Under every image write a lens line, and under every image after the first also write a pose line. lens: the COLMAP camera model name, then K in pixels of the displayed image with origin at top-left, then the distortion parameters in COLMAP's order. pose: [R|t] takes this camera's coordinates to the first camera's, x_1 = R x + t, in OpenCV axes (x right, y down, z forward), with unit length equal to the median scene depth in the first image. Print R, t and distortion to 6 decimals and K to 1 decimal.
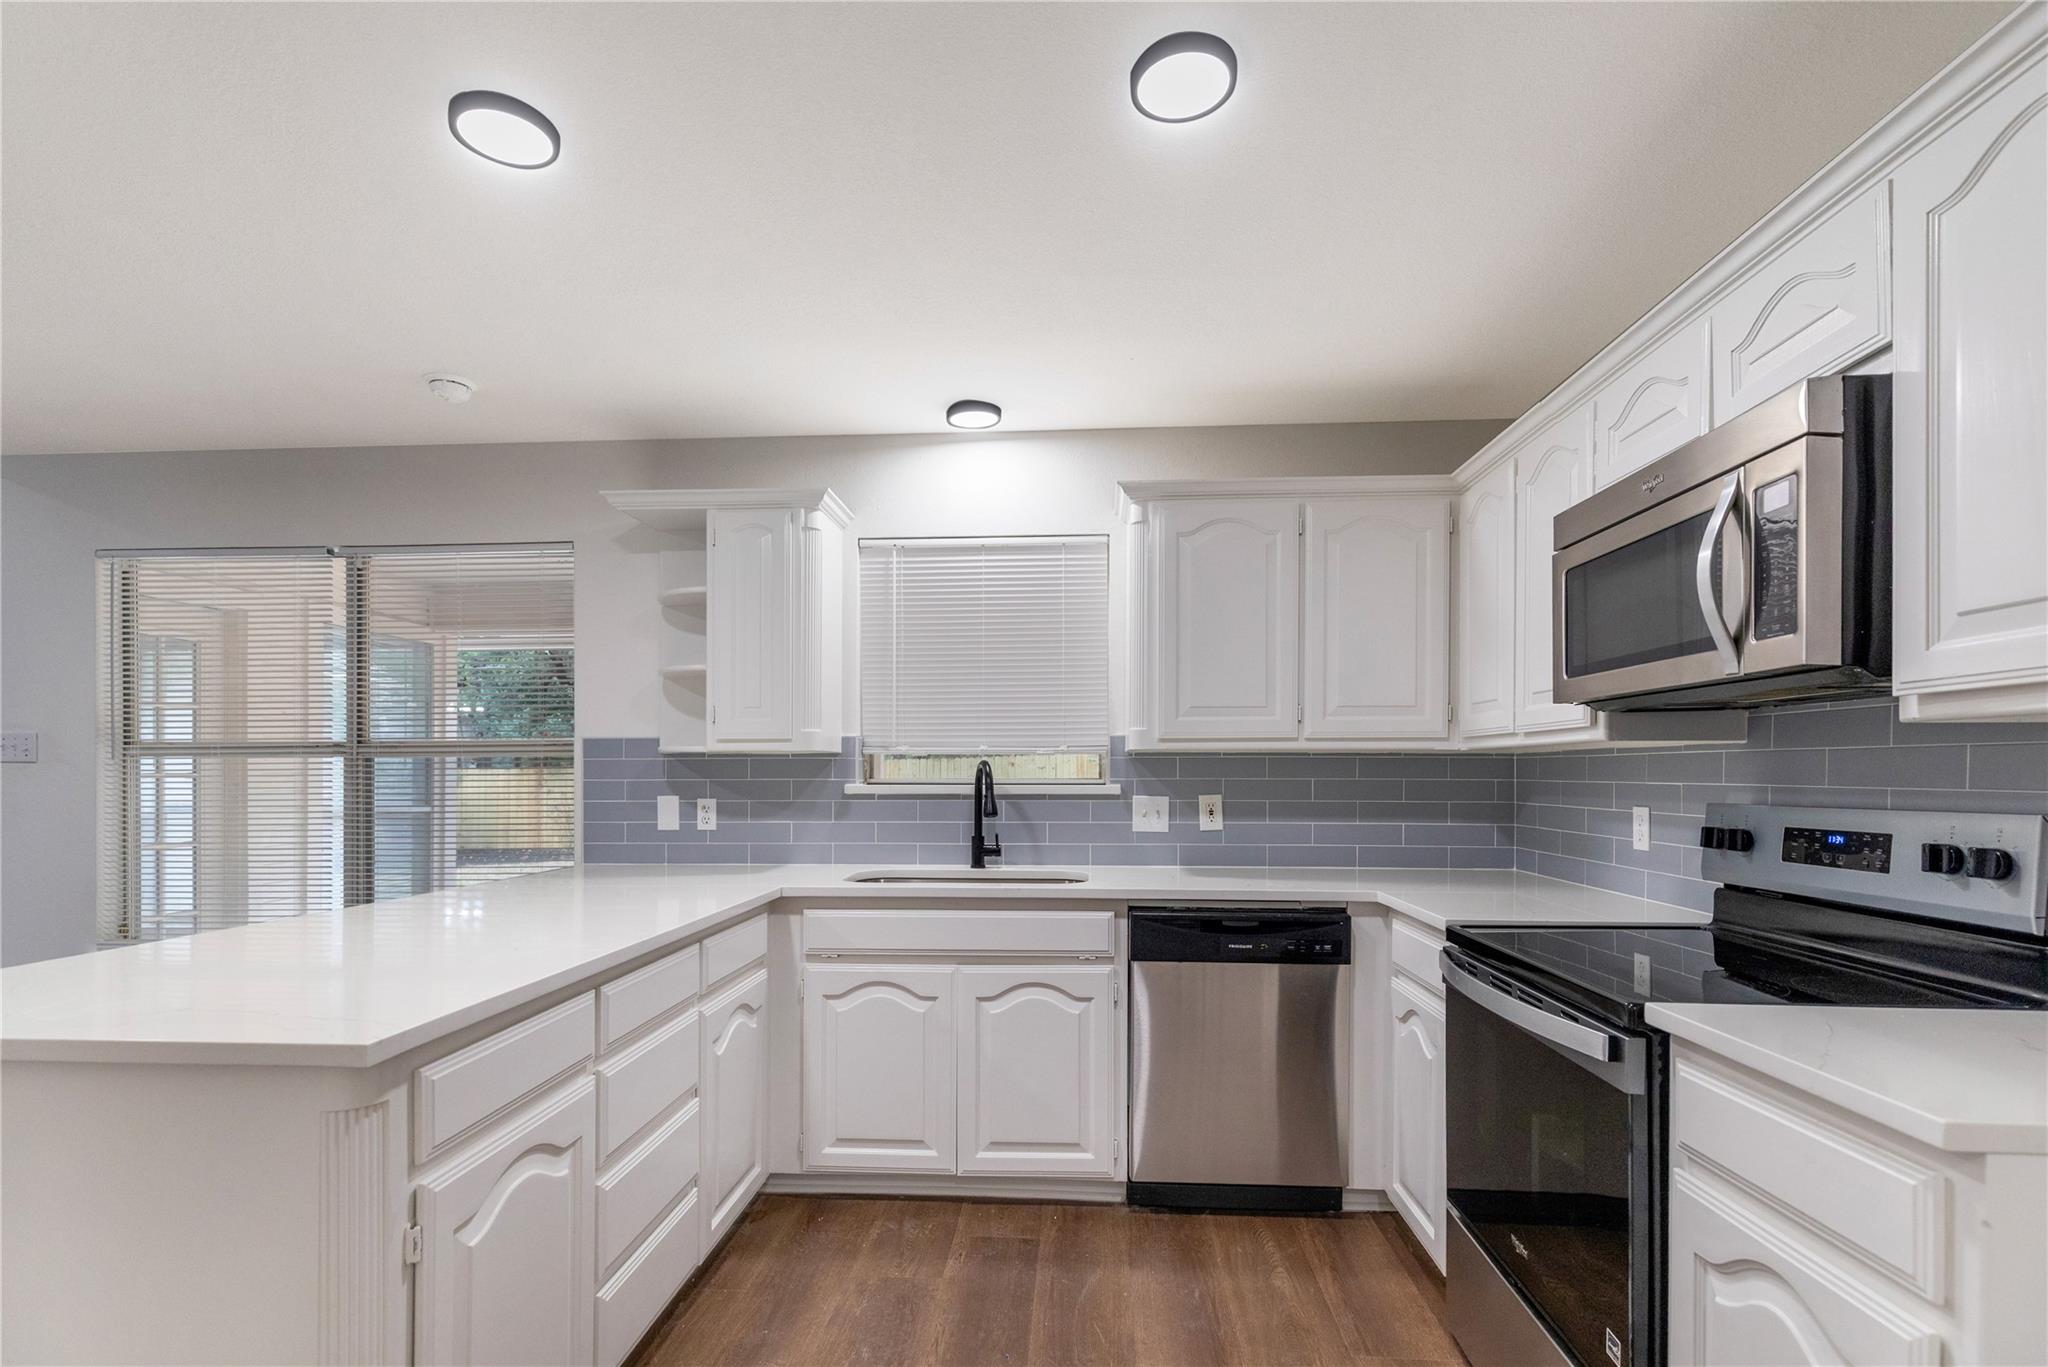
lens RADIAL K [[944.6, 0, 1028.1], [0, 944.6, 777.5], [0, 0, 1]] dist [-0.001296, 0.000159]
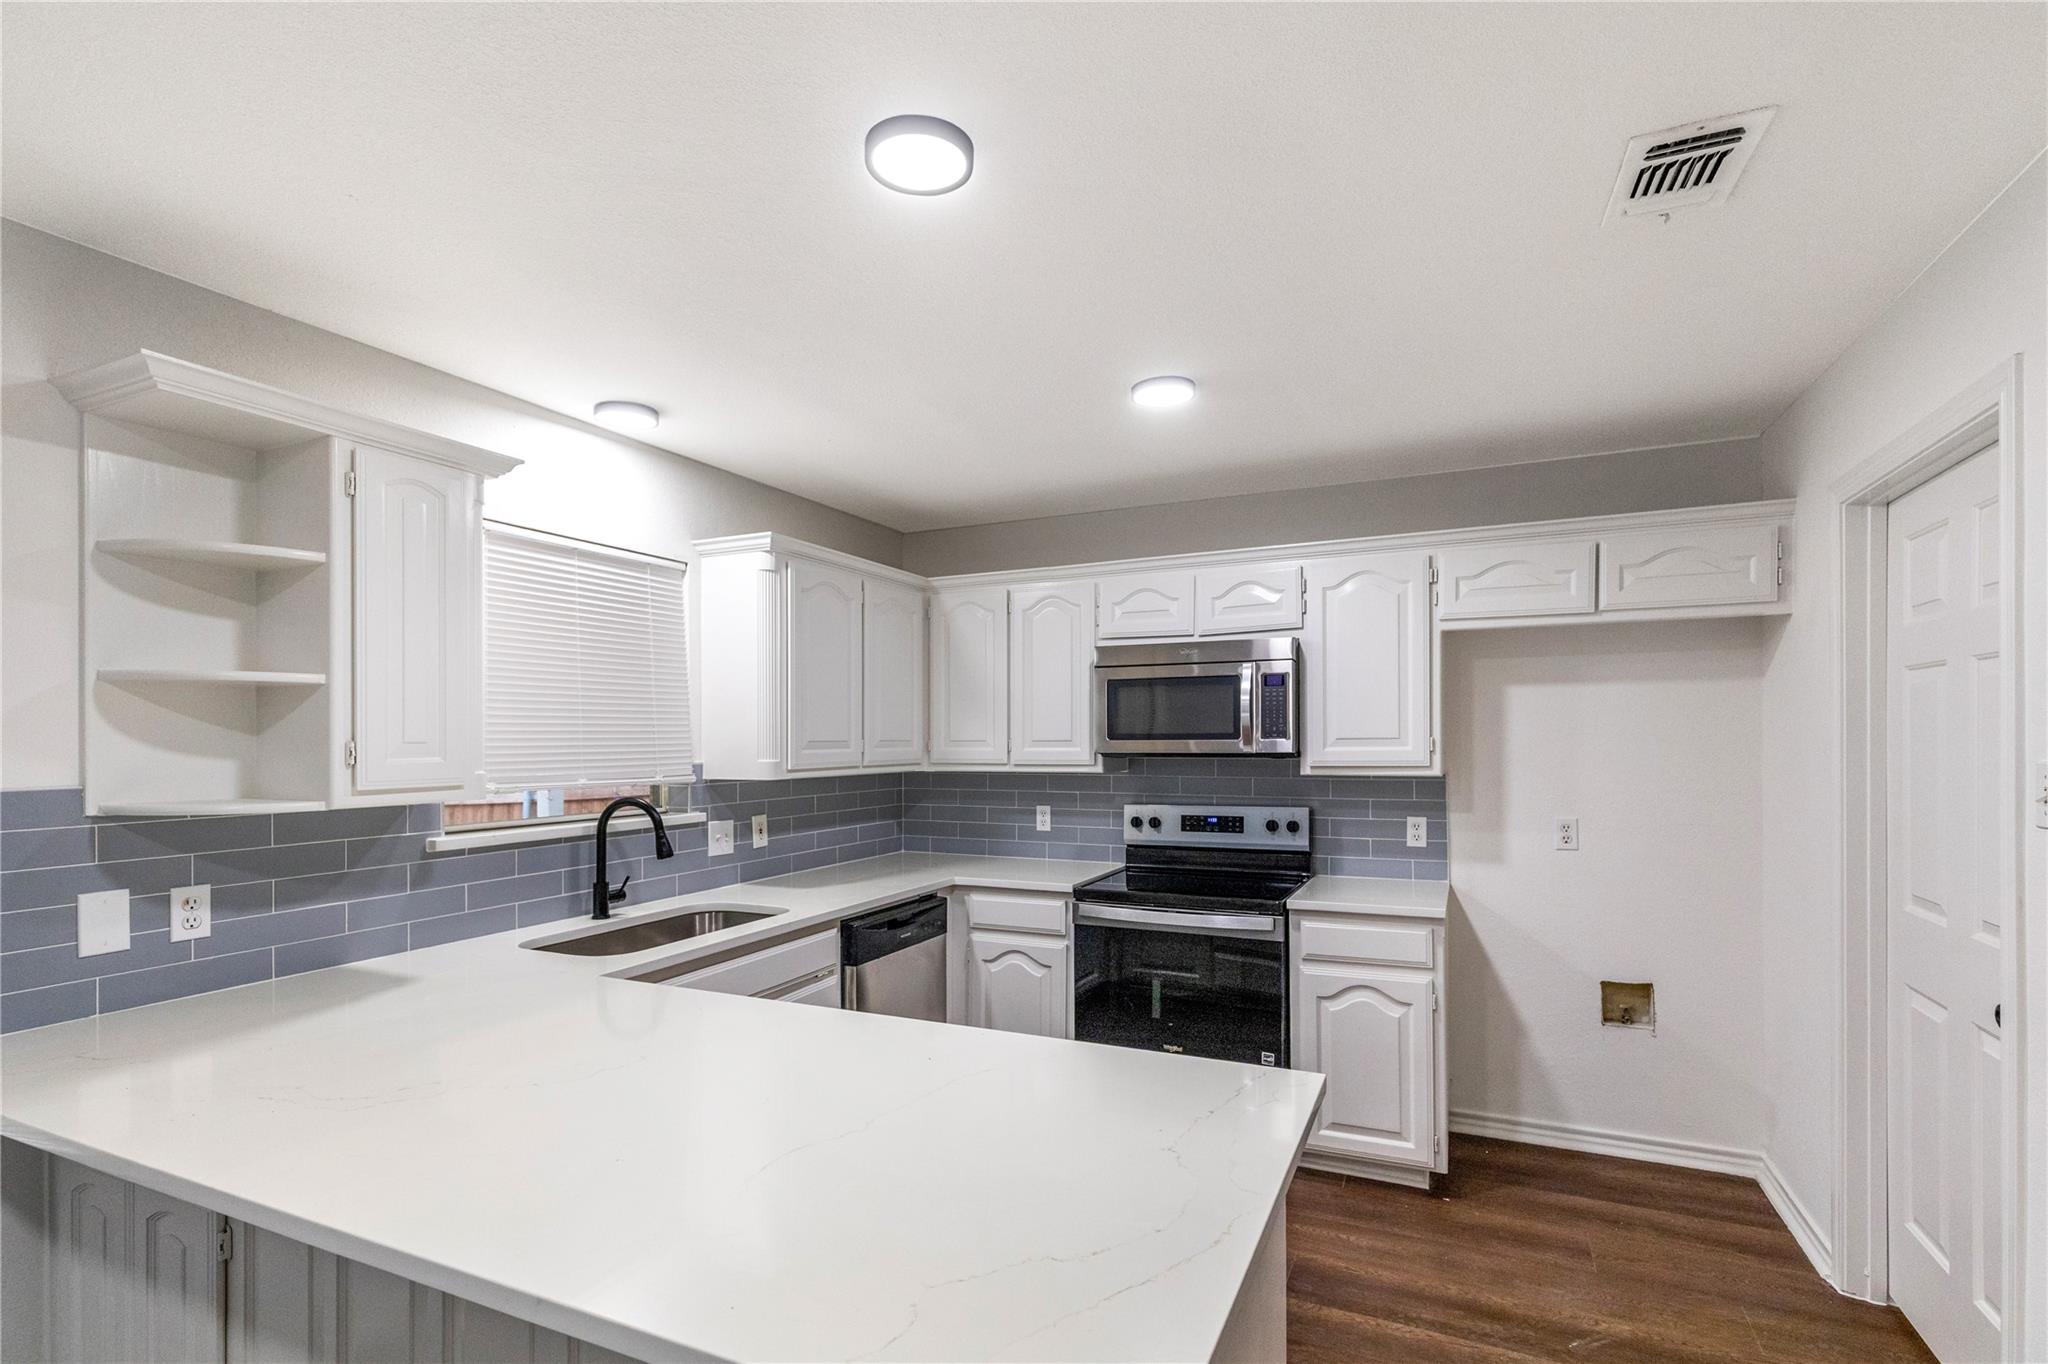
lens RADIAL K [[944.6, 0, 1002.0], [0, 944.6, 737.6], [0, 0, 1]] dist [-0.001296, 0.000159]
pose [[0.384279, -0.002158, 0.923214, -0.723349], [0.011544, 0.999930, -0.002467, -0.066923], [-0.923145, 0.011605, 0.384277, 0.310783]]
